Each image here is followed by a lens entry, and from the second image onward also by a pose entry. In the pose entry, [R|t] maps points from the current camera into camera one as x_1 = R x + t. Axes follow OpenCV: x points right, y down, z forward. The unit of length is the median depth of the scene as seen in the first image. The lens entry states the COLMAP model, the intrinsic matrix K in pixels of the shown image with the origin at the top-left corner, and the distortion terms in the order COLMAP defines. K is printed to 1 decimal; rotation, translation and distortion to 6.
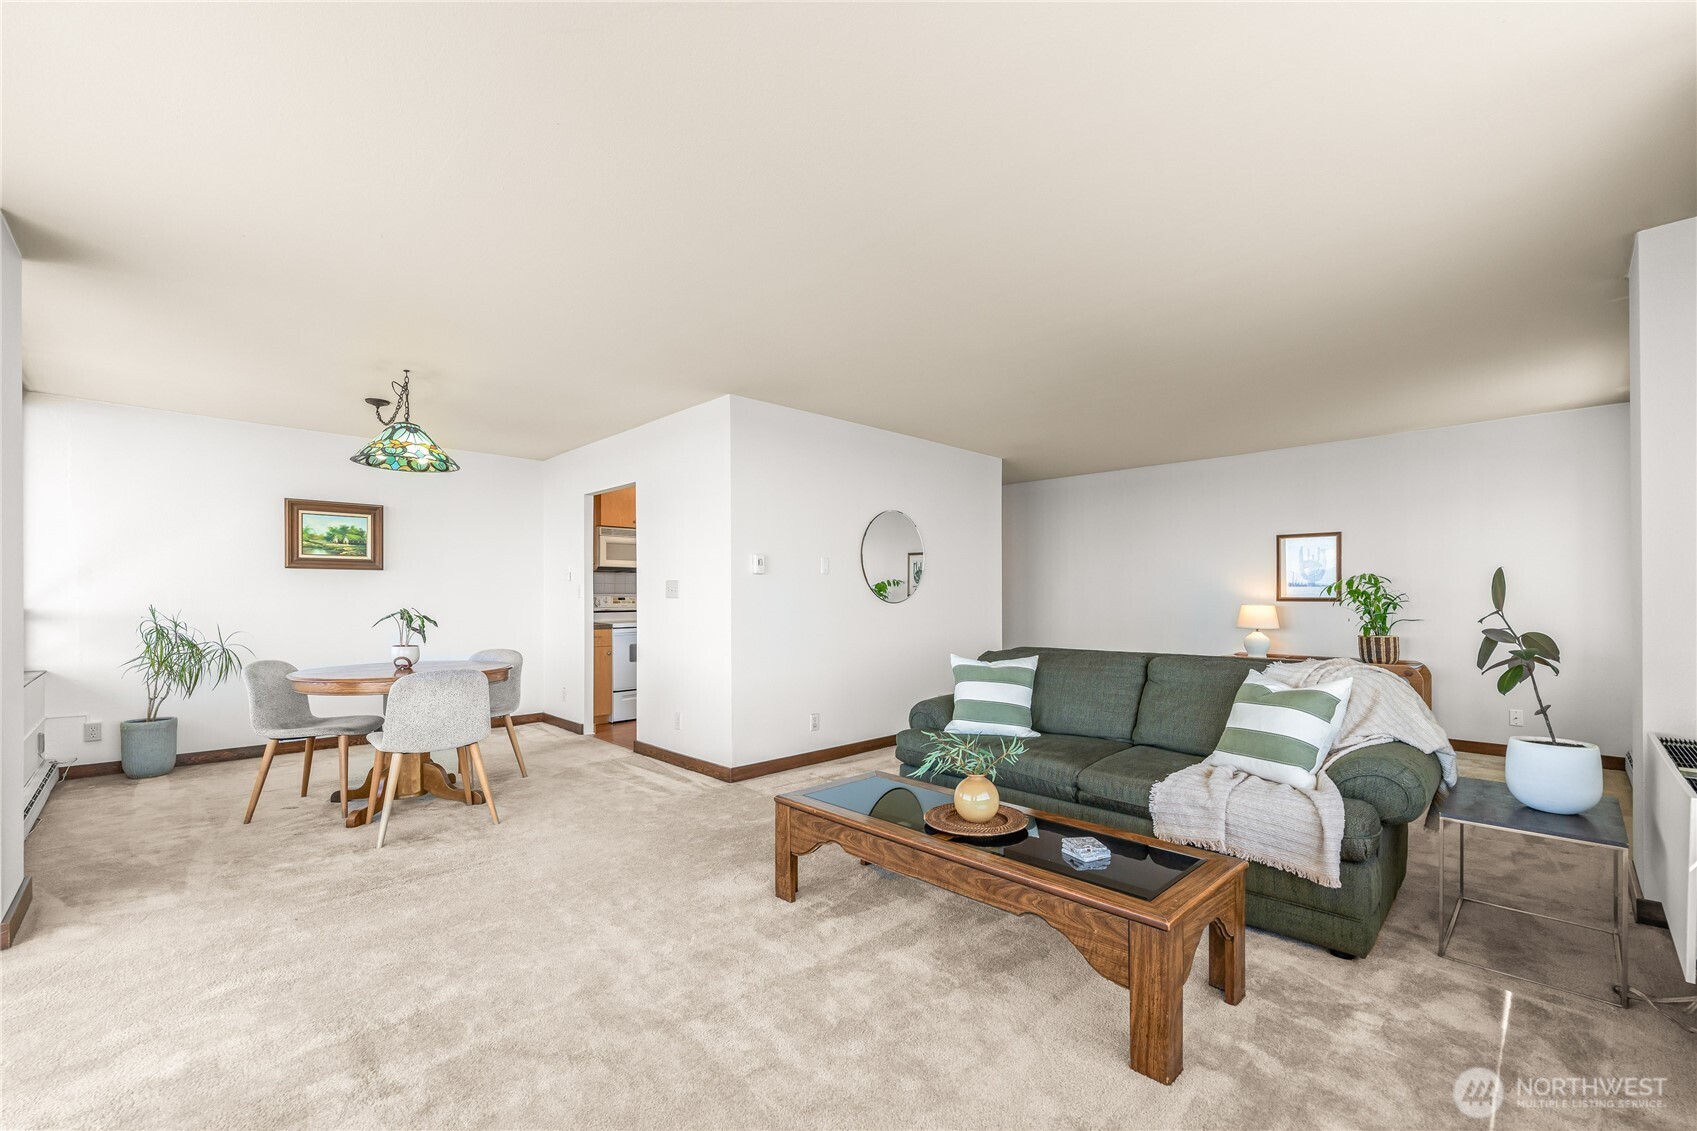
lens RADIAL K [[702.8, 0, 844.0], [0, 702.8, 595.7], [0, 0, 1]] dist [0.003911, 0.000549]
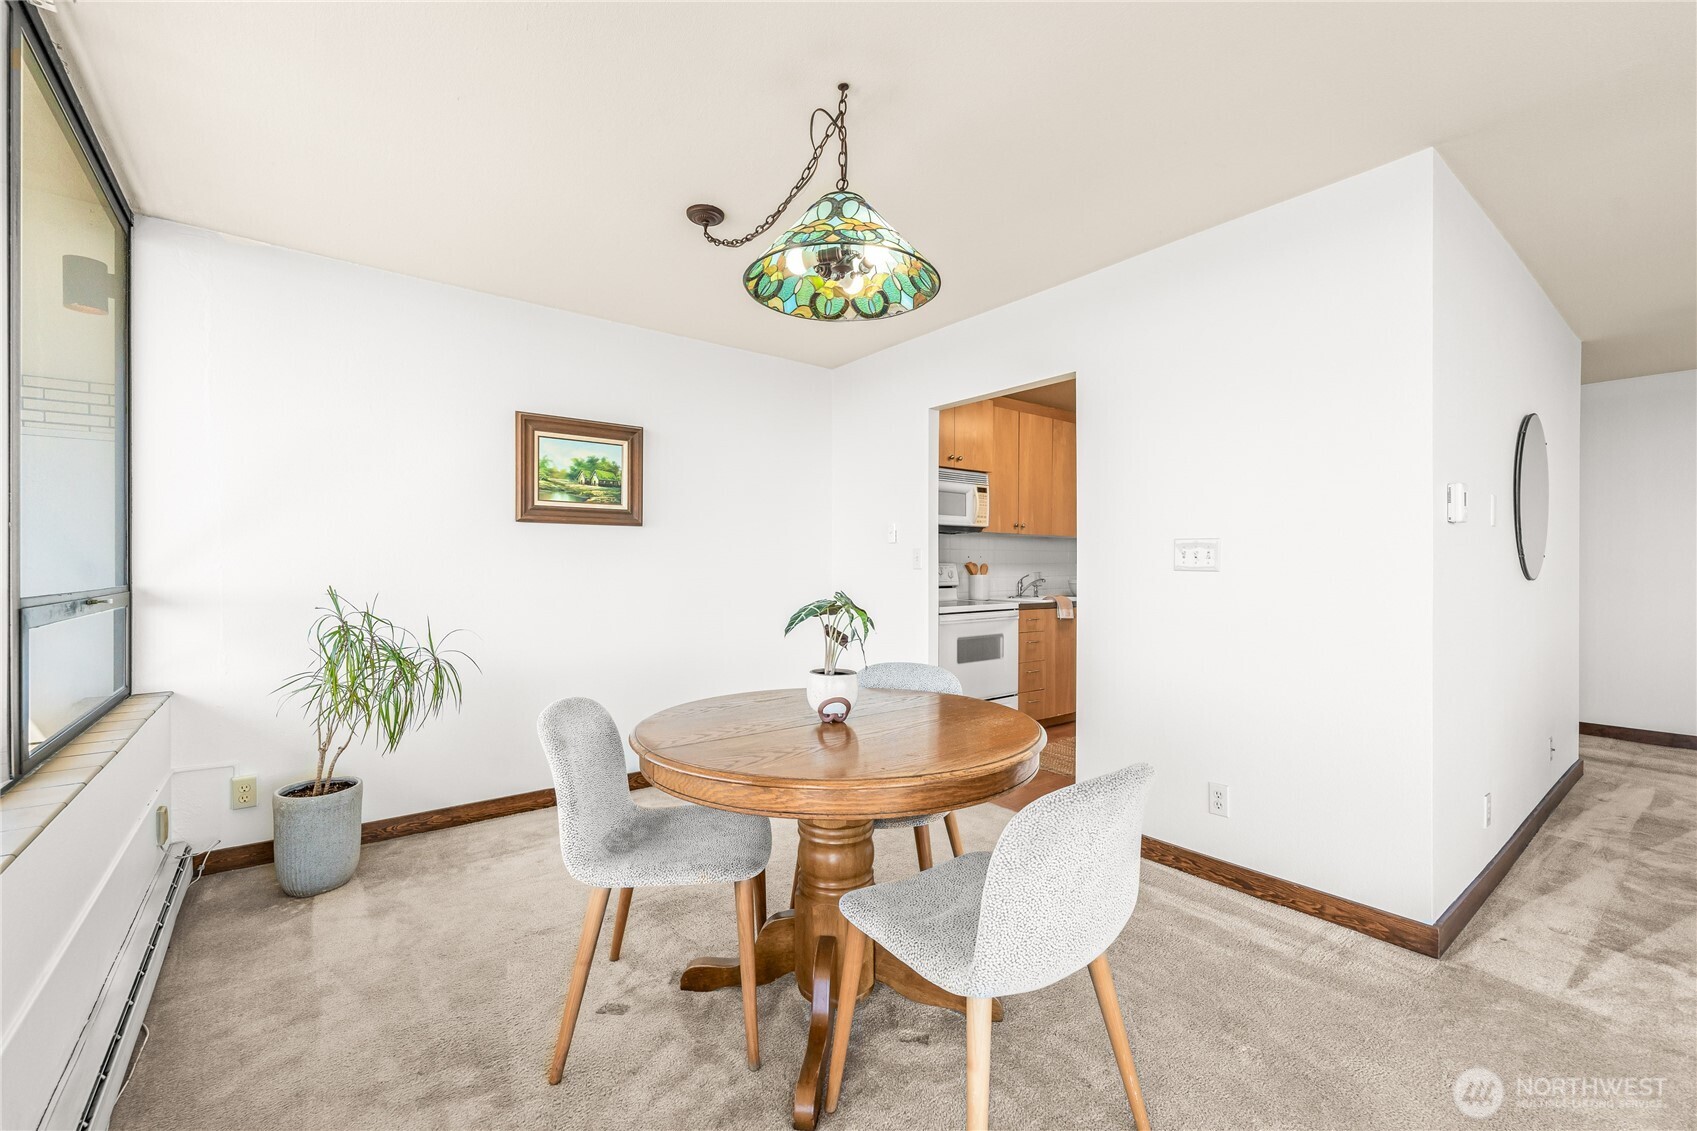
lens RADIAL K [[705.7, 0, 848.5], [0, 705.7, 565.5], [0, 0, 1]] dist [0.001831, -0.000045]
pose [[0.994110, 0.000569, -0.108379, -0.466019], [-0.000316, 0.999997, 0.002354, -0.001922], [0.108380, -0.002306, 0.994107, 0.438711]]
